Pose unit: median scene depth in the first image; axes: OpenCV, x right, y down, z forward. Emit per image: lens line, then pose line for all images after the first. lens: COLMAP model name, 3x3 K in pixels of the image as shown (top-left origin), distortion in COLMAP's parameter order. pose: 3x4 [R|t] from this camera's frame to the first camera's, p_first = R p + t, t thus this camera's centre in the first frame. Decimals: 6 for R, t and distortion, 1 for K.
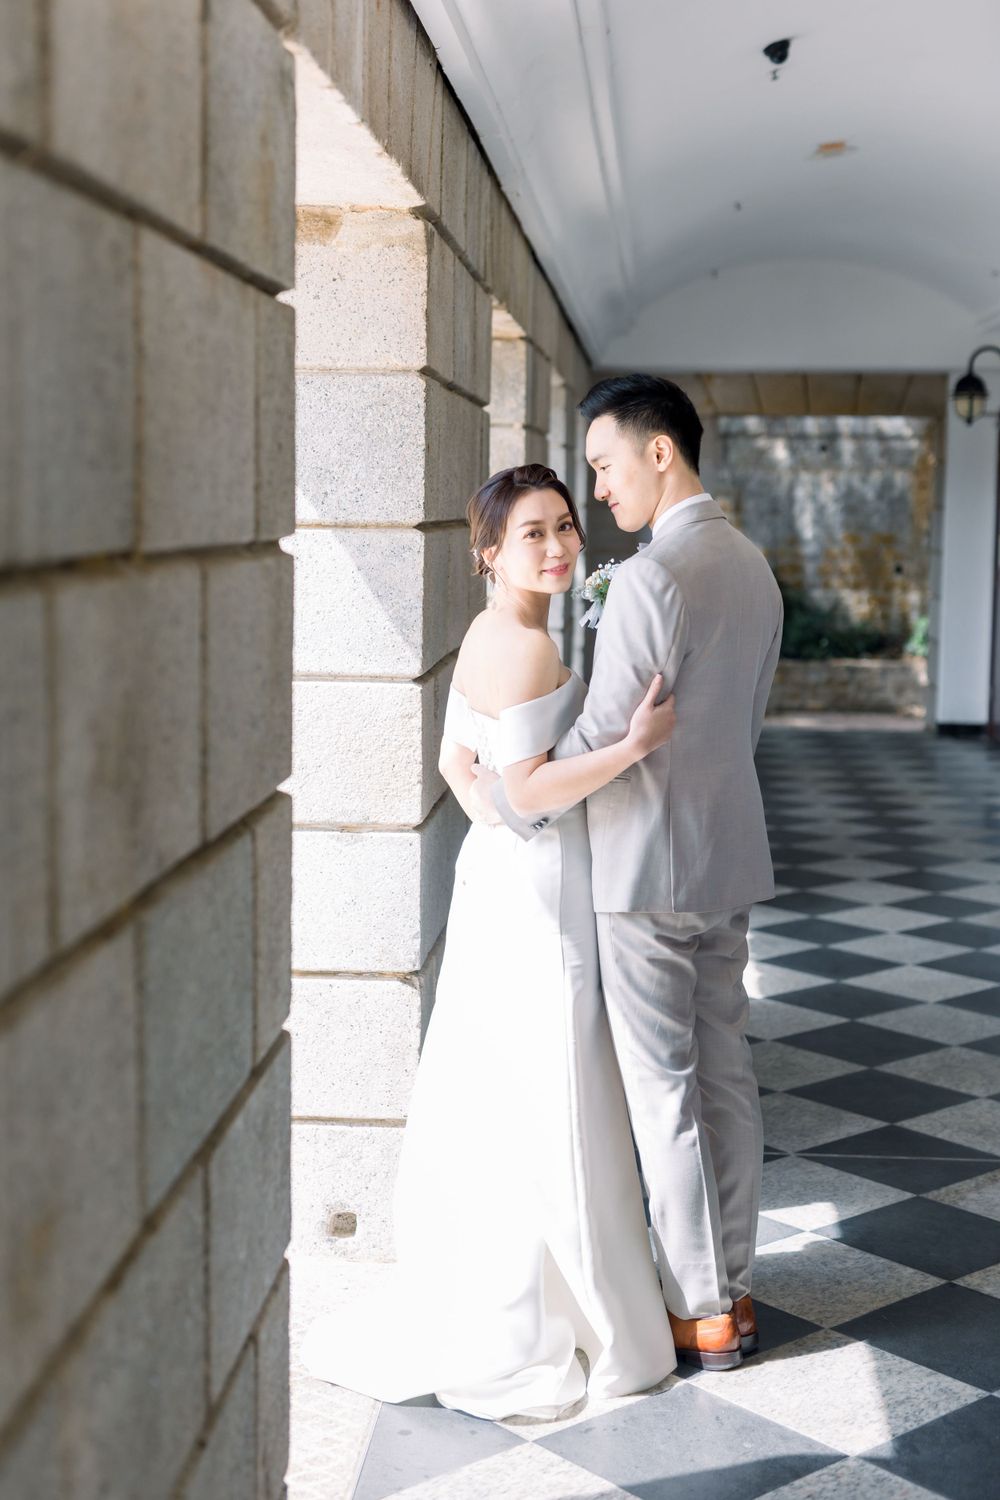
lens RADIAL K [[2124.7, 0, 500.0], [0, 2124.7, 750.0], [0, 0, 1]] dist [-0.023366, -0.080766]
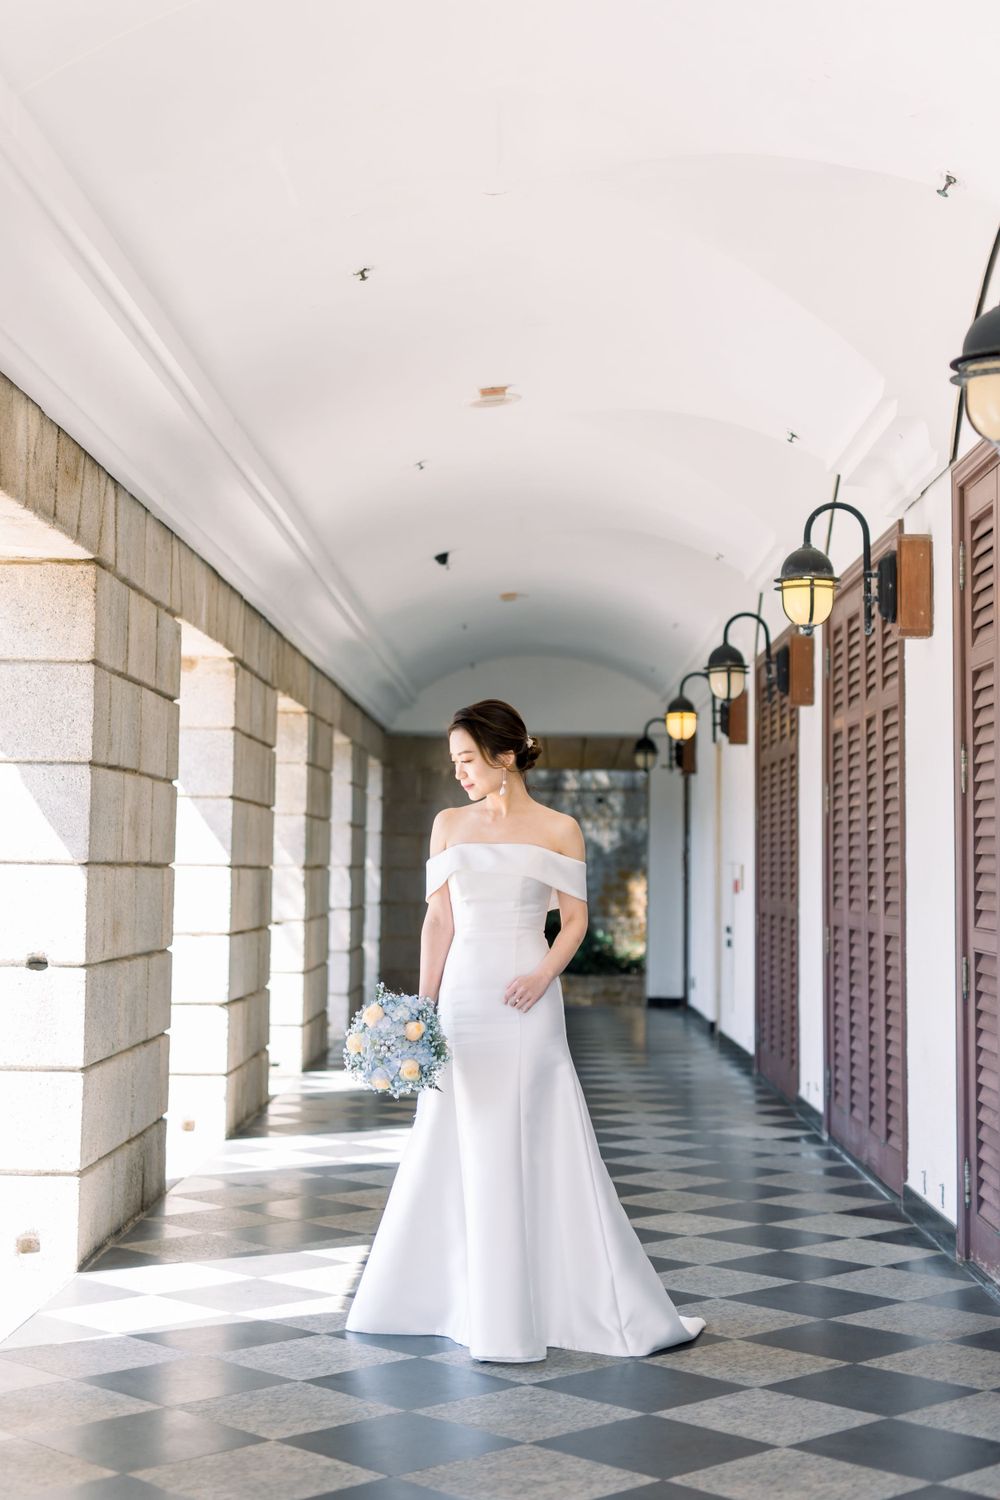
lens RADIAL K [[2124.7, 0, 500.0], [0, 2124.7, 750.0], [0, 0, 1]] dist [-0.023366, -0.080766]
pose [[0.997850, 0.007597, 0.065100, 0.096915], [0.003635, 0.985316, -0.170703, 0.222744], [-0.065441, 0.170572, 0.983170, -1.190327]]
